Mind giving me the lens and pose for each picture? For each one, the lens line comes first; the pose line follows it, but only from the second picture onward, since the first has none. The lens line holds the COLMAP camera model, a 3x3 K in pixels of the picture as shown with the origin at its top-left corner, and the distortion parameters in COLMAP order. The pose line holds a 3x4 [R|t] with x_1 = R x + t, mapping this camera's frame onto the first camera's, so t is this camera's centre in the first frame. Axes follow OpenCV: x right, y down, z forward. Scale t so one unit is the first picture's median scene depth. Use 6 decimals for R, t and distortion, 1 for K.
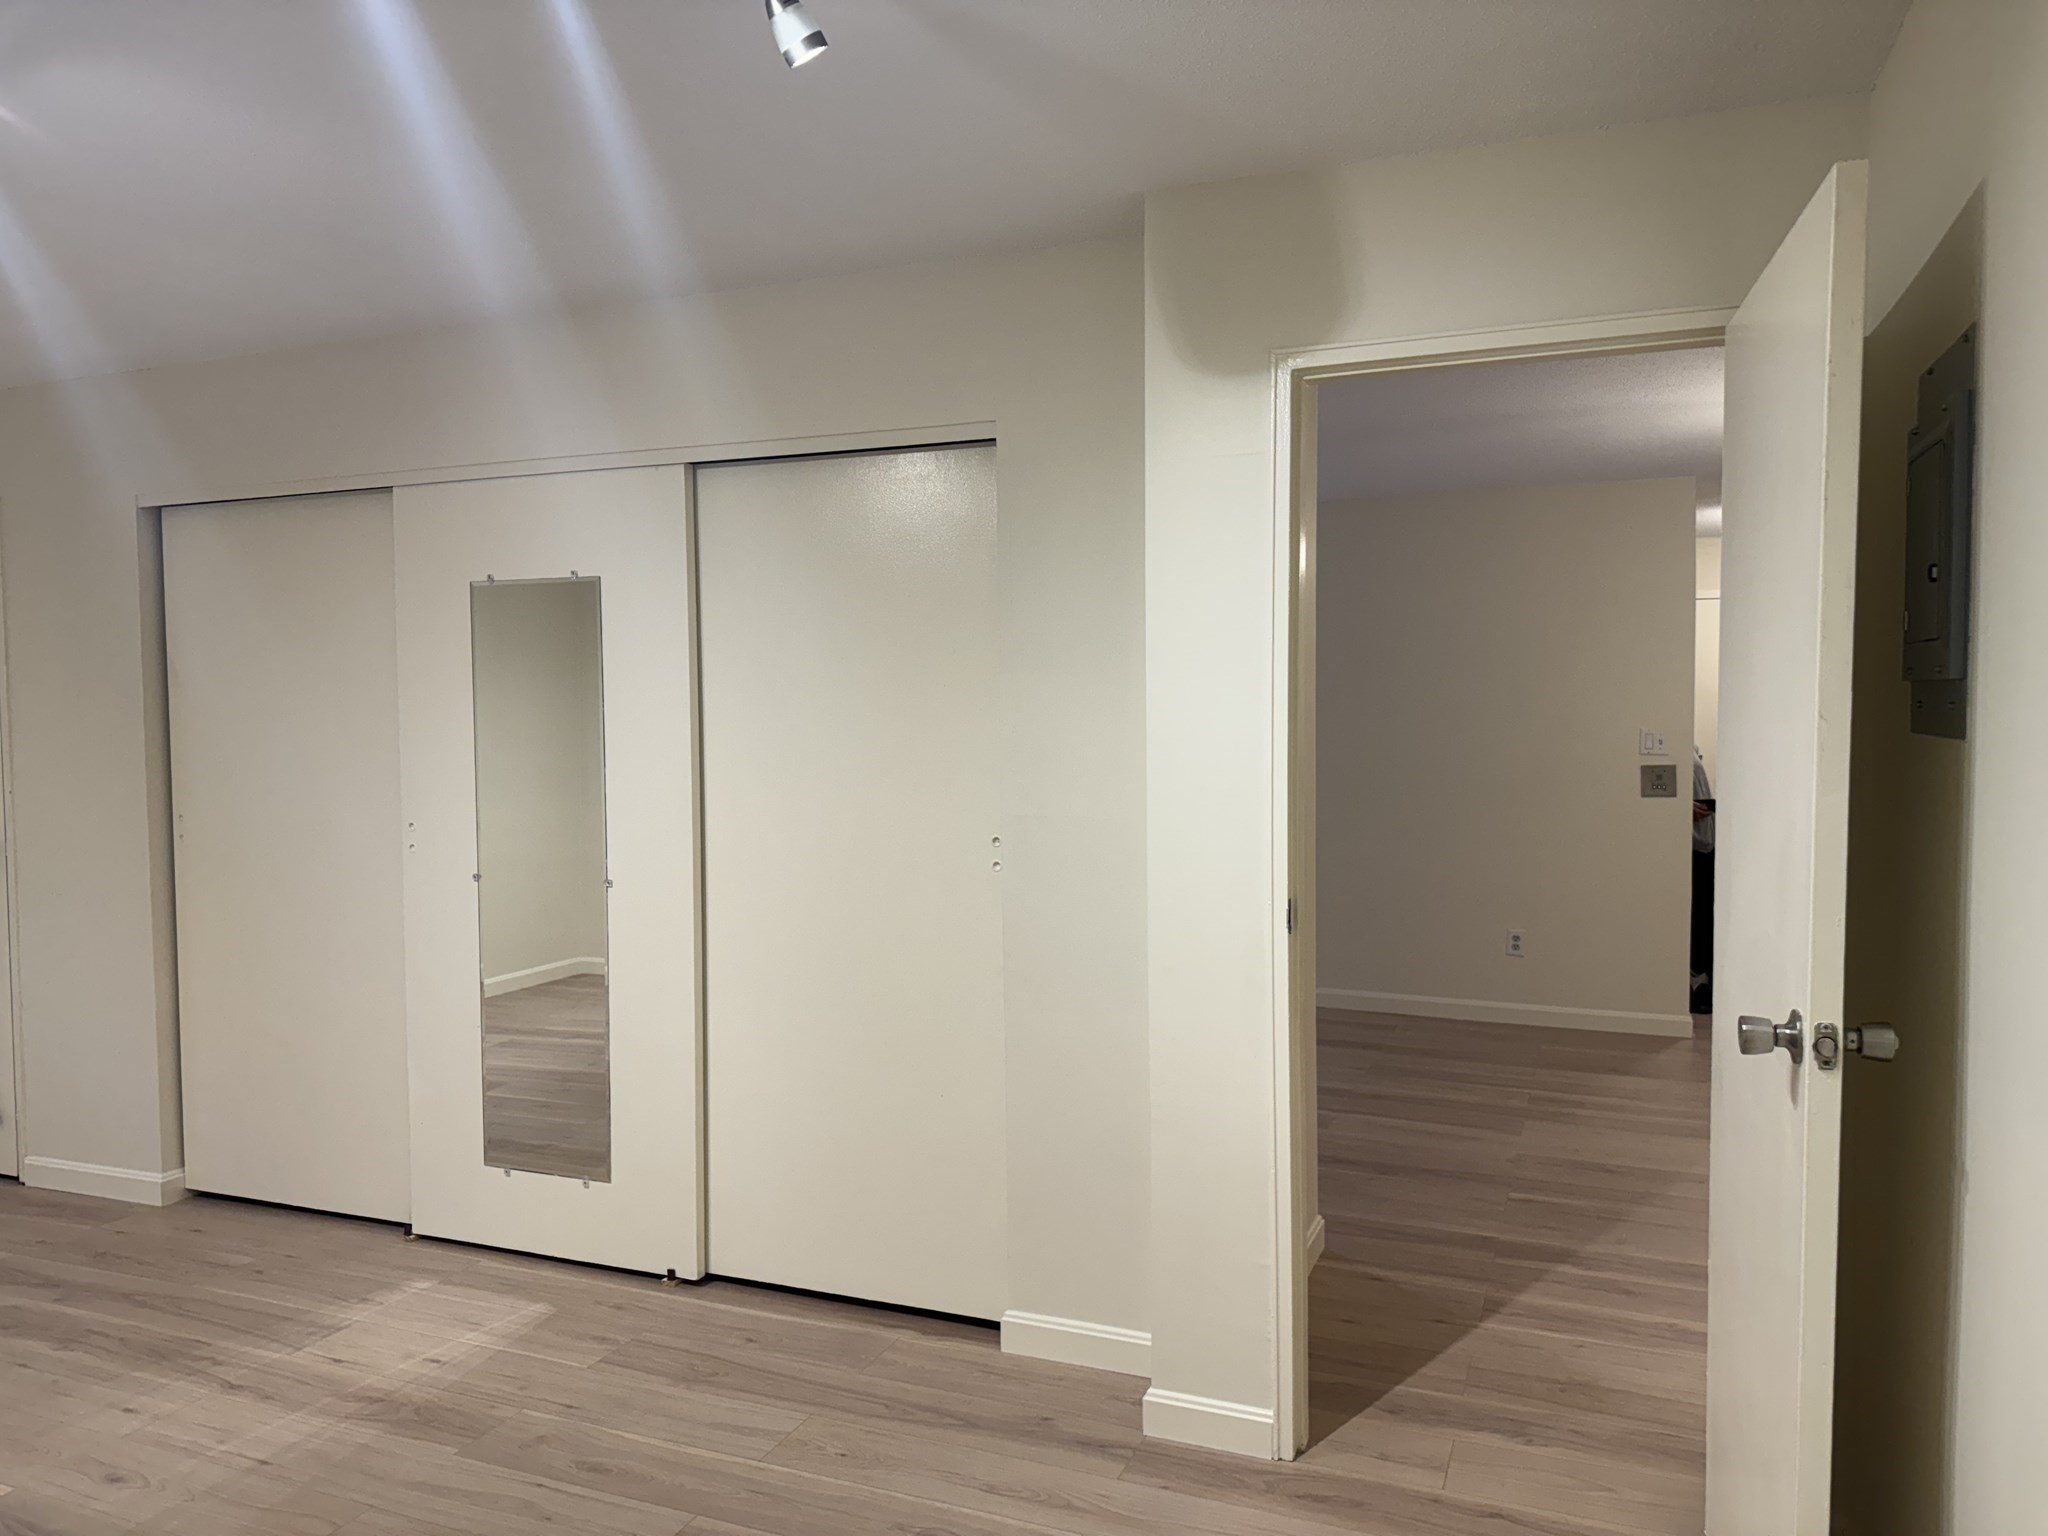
lens RADIAL K [[1440.3, 0, 1008.8], [0, 1440.3, 771.7], [0, 0, 1]] dist [0.059136, -0.063108]
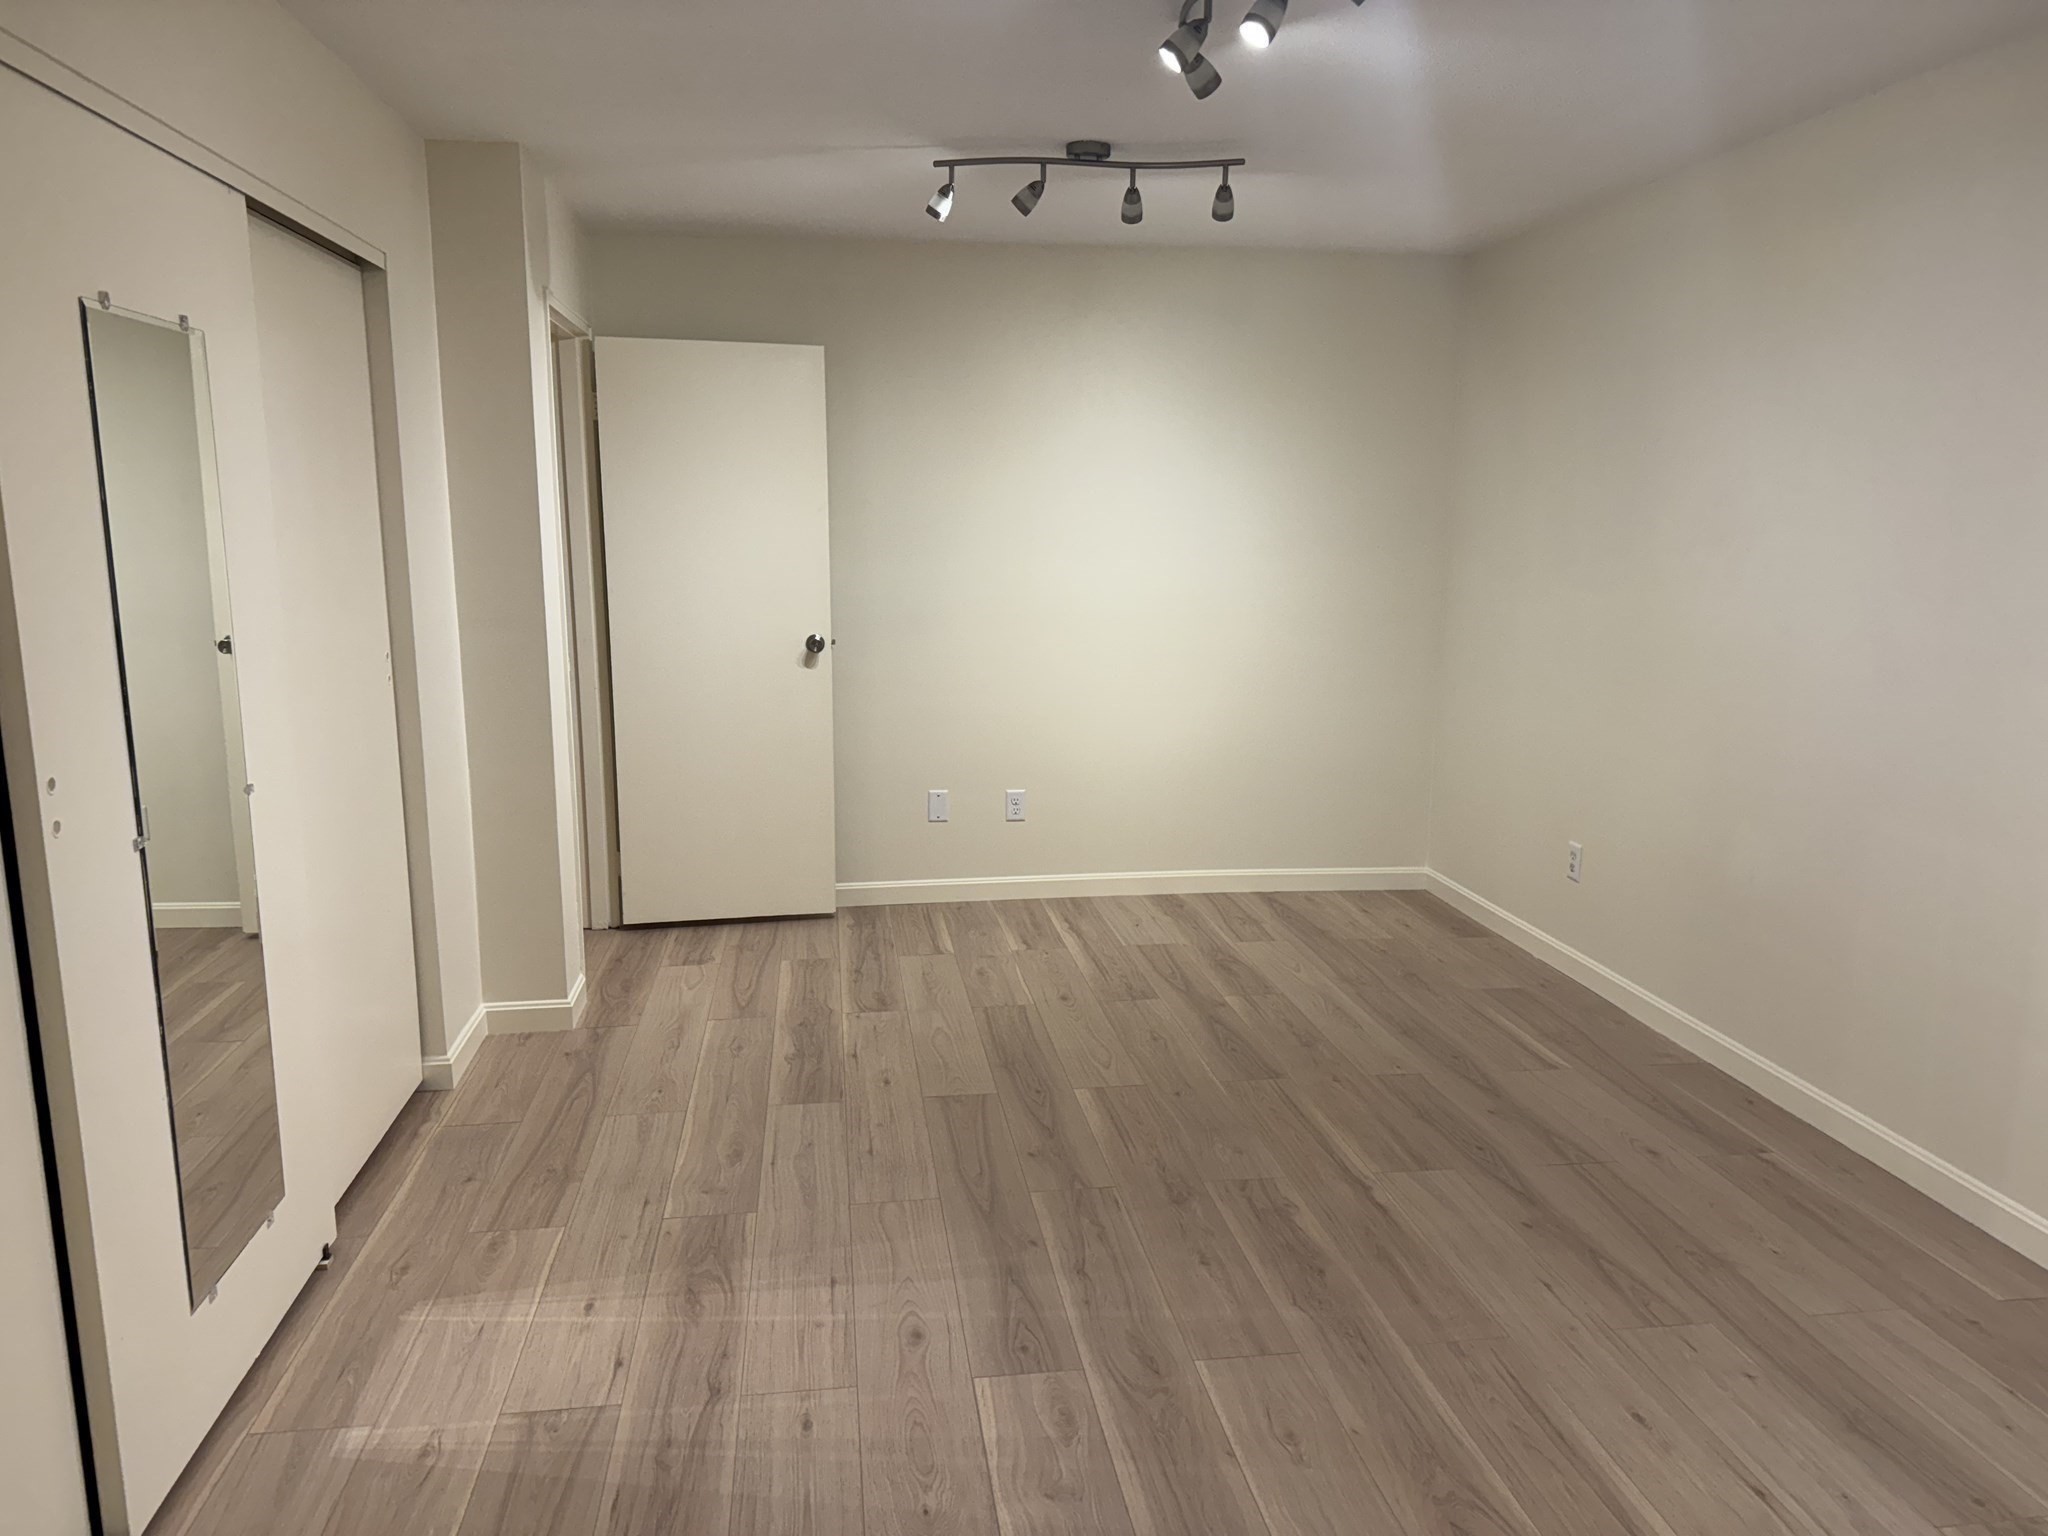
lens RADIAL K [[1440.3, 0, 1020.1], [0, 1440.3, 763.7], [0, 0, 1]] dist [0.059136, -0.063108]
pose [[-0.510805, -0.142313, 0.847835, -1.282775], [0.035067, 0.981933, 0.185950, -0.063555], [-0.858981, 0.124715, -0.496586, 1.244989]]
